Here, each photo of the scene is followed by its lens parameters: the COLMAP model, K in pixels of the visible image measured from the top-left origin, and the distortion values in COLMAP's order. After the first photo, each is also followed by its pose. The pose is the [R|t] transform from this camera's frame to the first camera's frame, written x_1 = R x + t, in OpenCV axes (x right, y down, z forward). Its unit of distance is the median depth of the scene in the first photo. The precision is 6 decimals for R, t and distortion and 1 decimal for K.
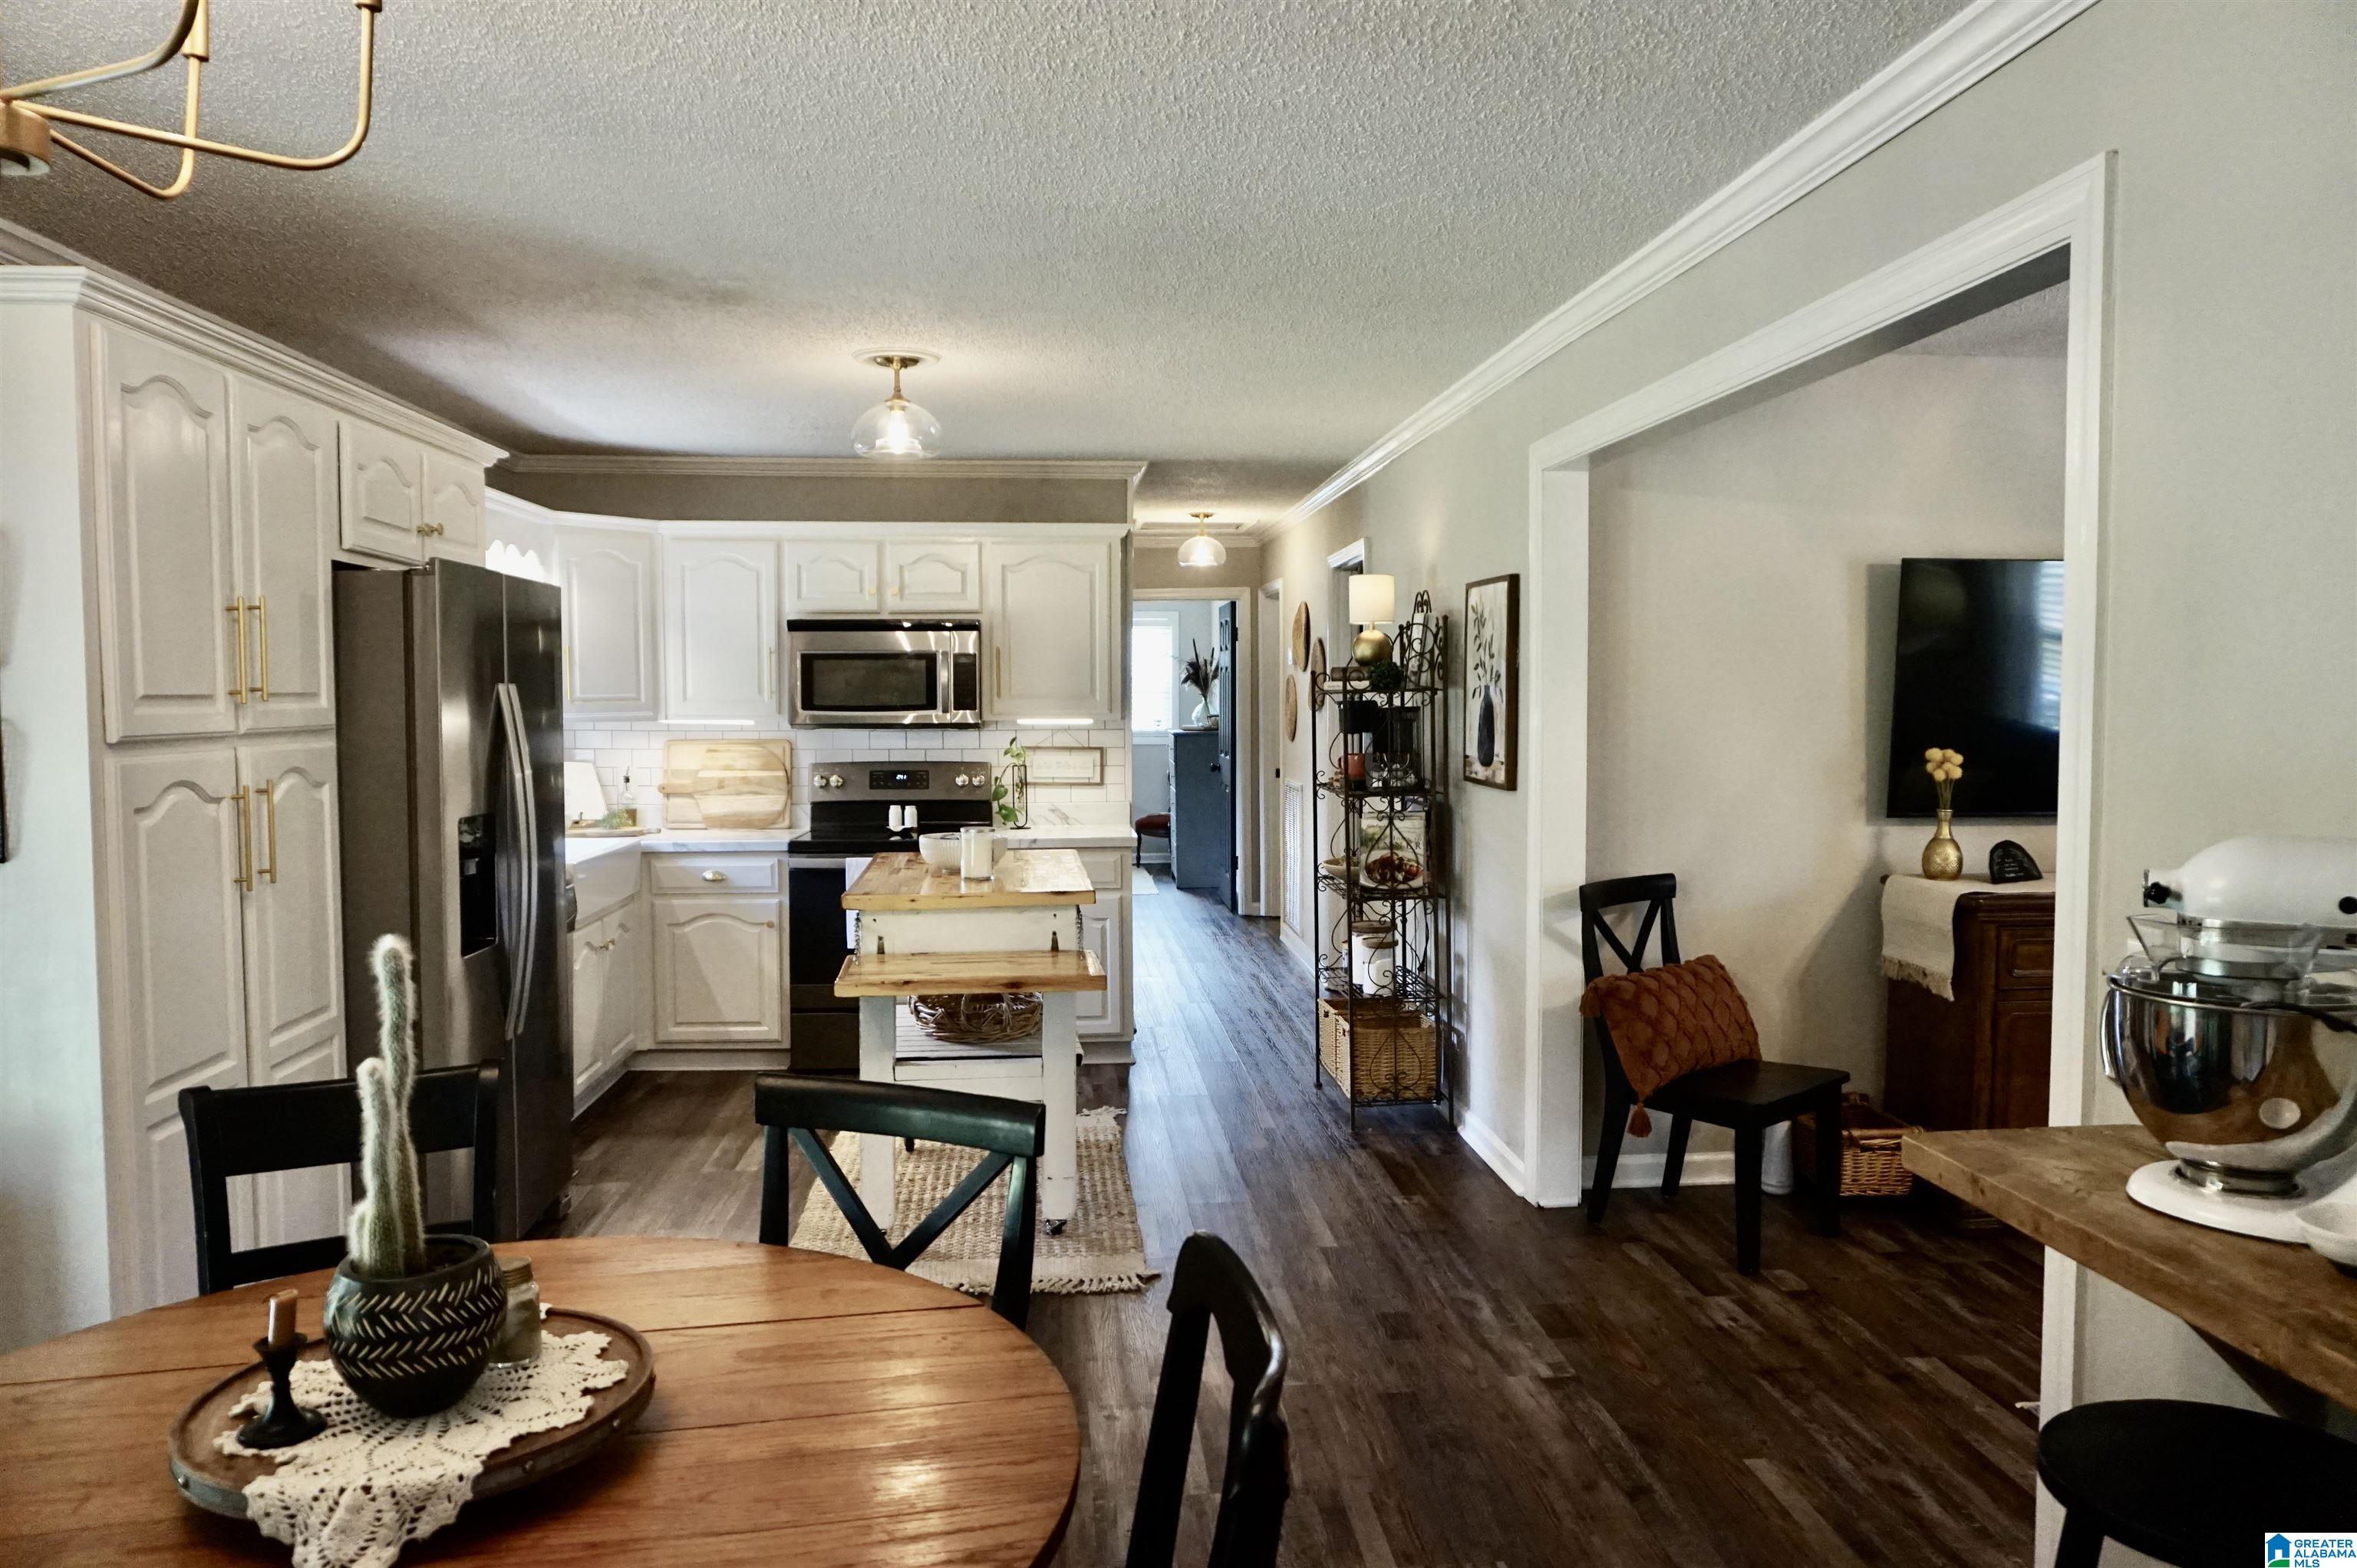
lens RADIAL K [[1589.9, 0, 1175.5], [0, 1589.9, 779.4], [0, 0, 1]] dist [-0.041457, 0.028723]
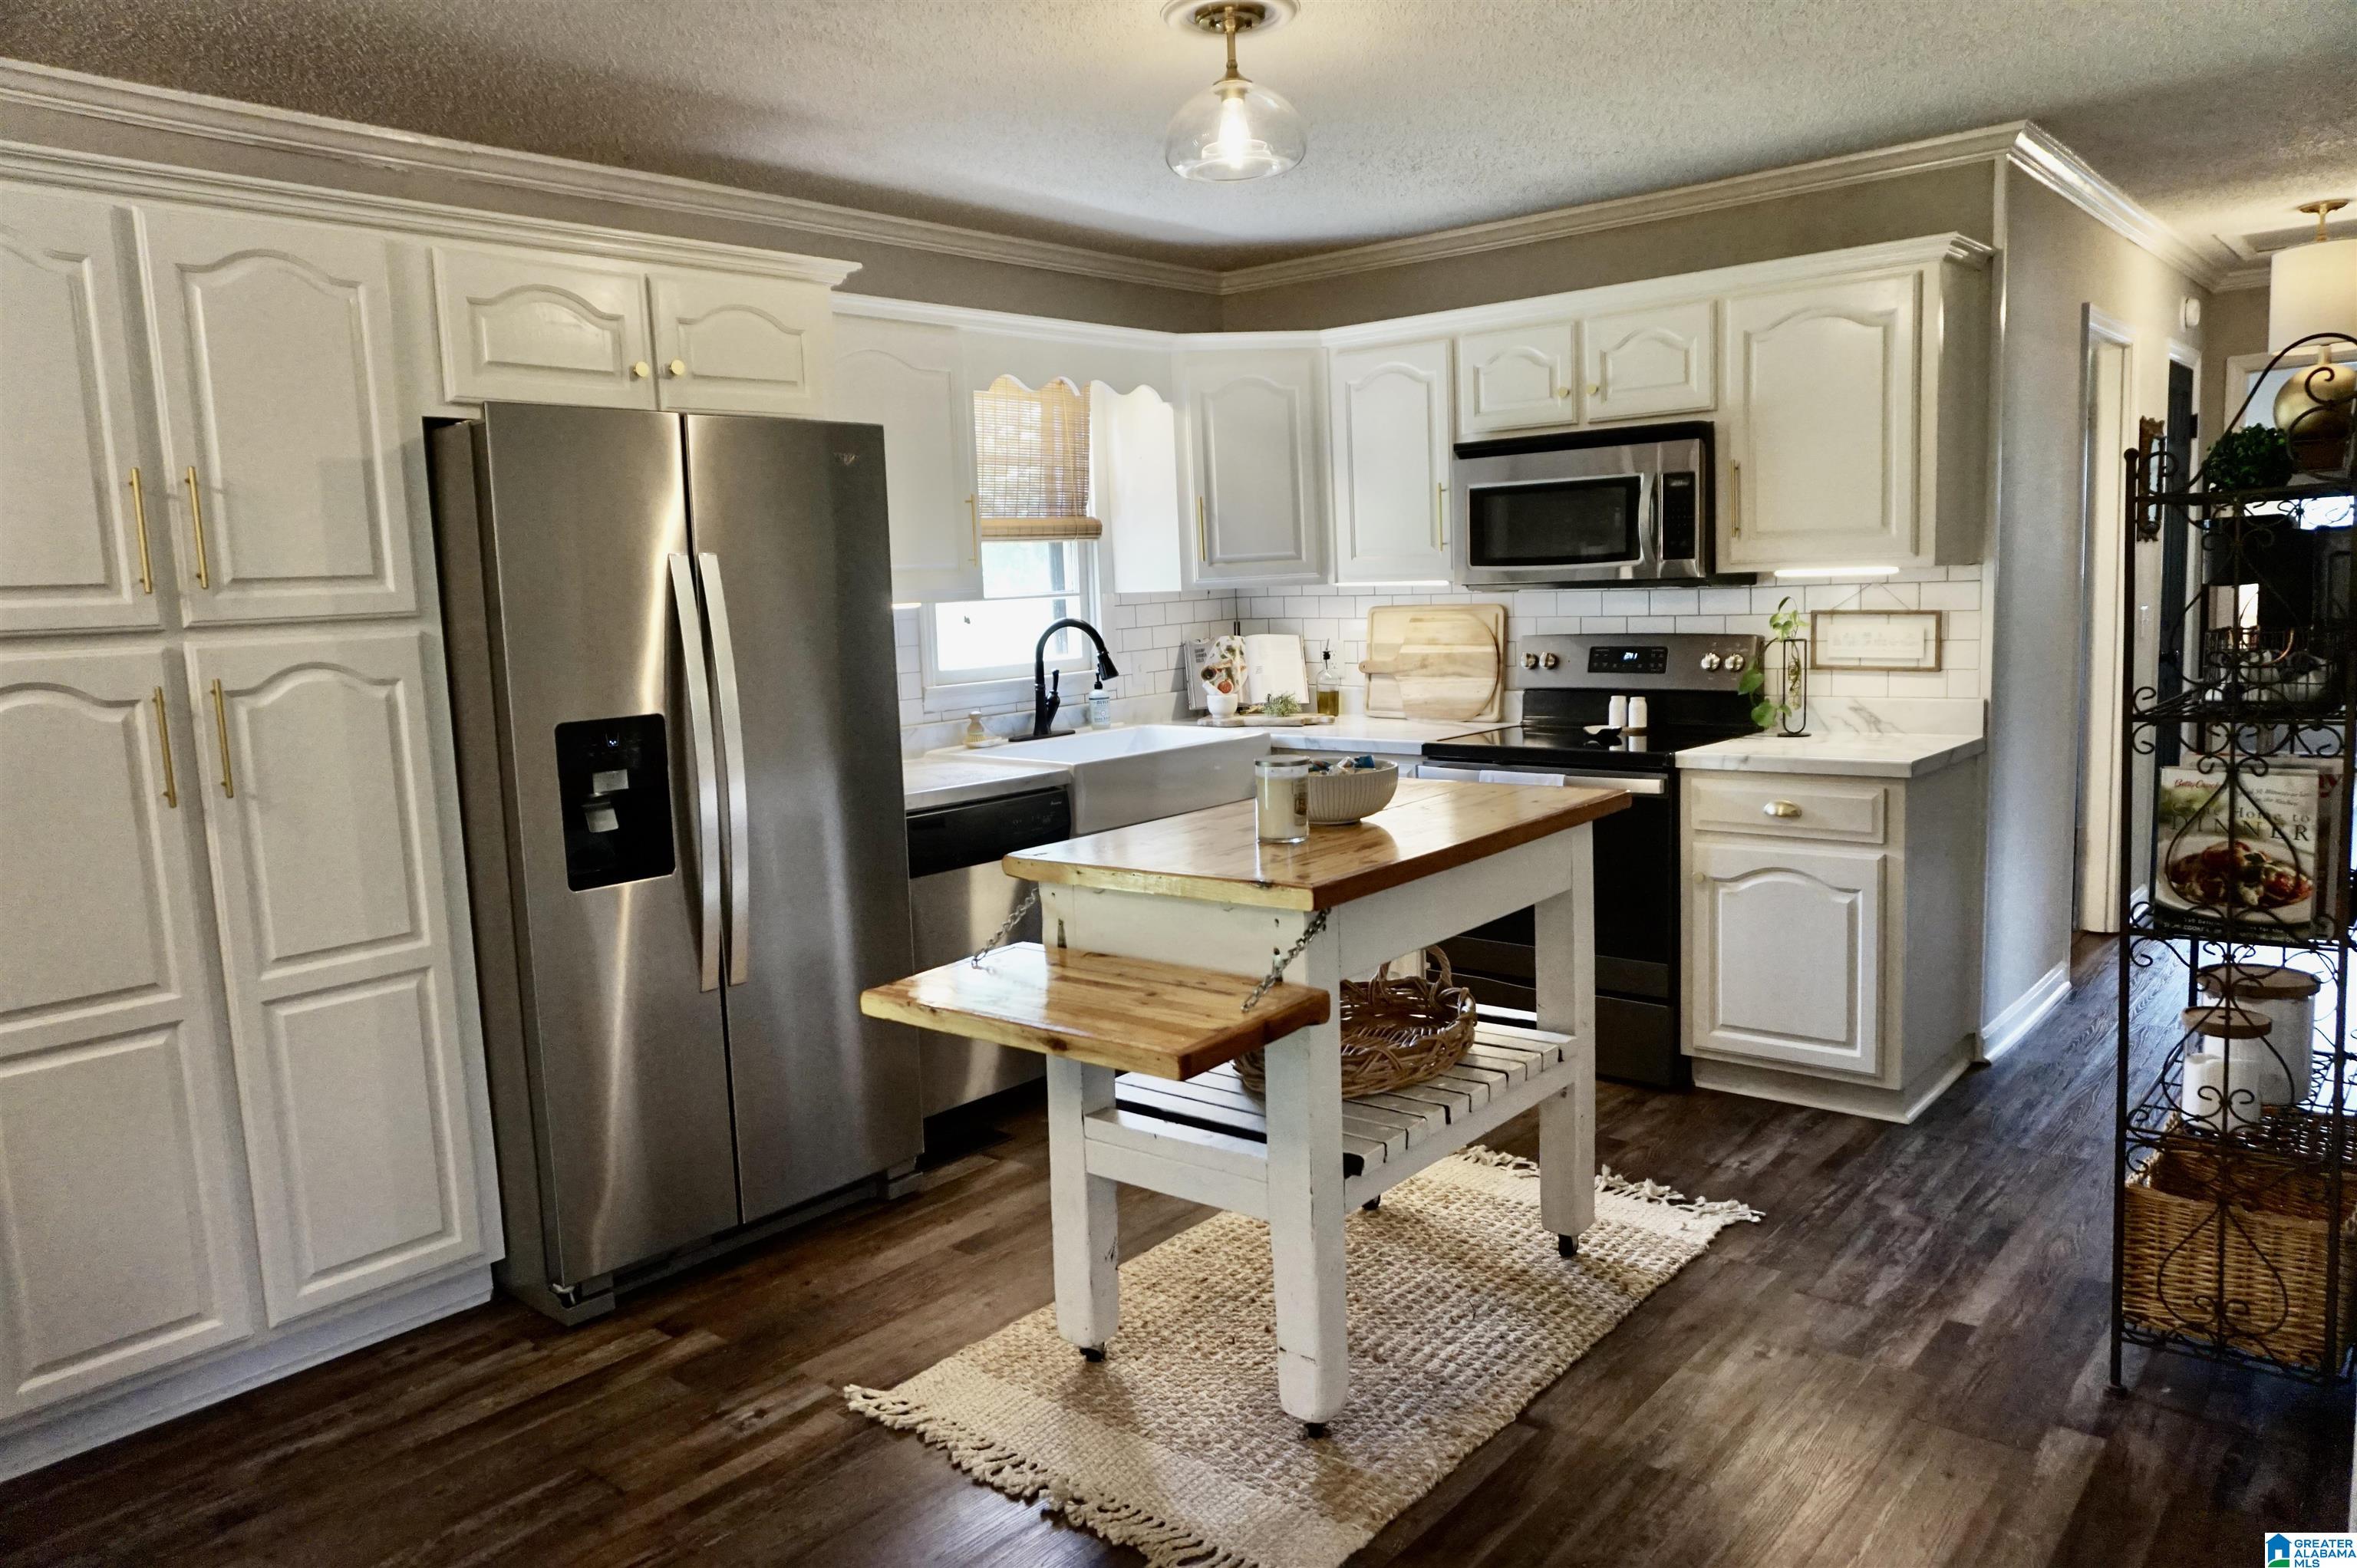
lens RADIAL K [[1589.9, 0, 1180.7], [0, 1589.9, 778.7], [0, 0, 1]] dist [-0.041457, 0.028723]
pose [[0.699829, 0.065682, -0.711284, 0.195184], [-0.000174, 0.995779, 0.091782, -0.011868], [0.714310, -0.064108, 0.696887, 0.361280]]
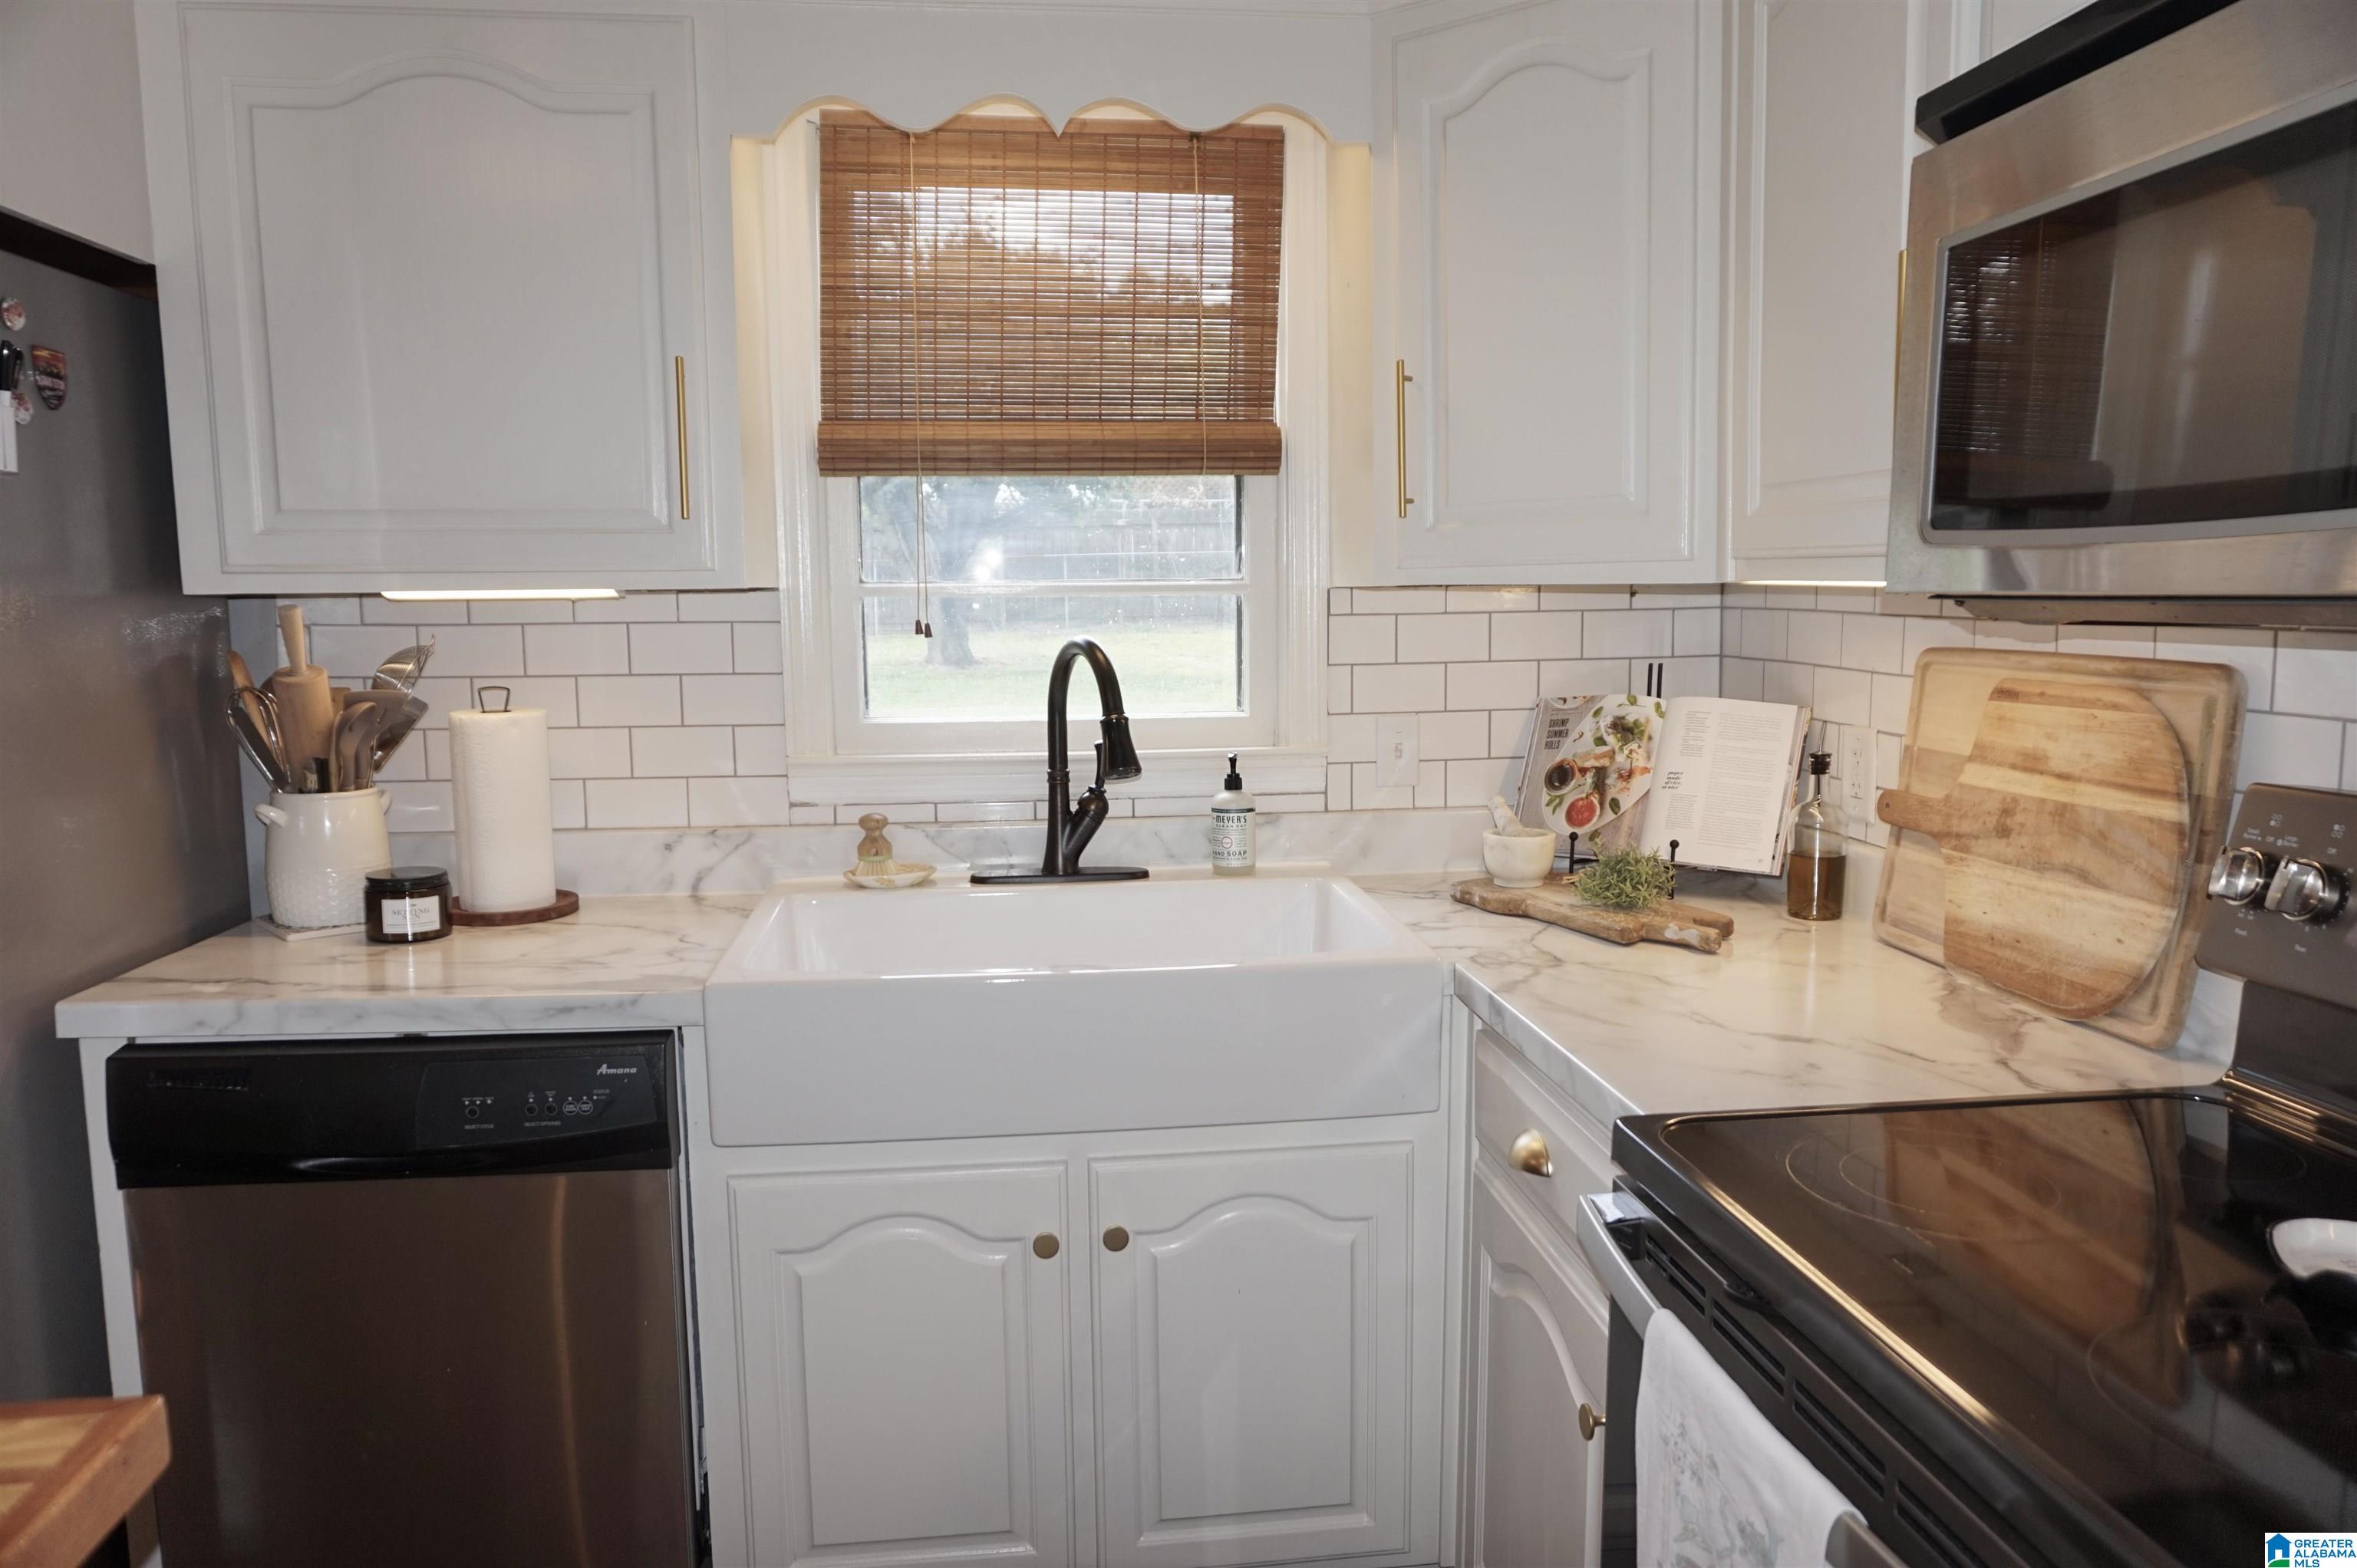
lens RADIAL K [[1589.9, 0, 1185.6], [0, 1589.9, 792.7], [0, 0, 1]] dist [-0.041457, 0.028723]
pose [[0.042987, 0.128079, -0.990832, -0.028380], [-0.044123, 0.991024, 0.126190, -0.029261], [0.998101, 0.038294, 0.048252, 0.852201]]
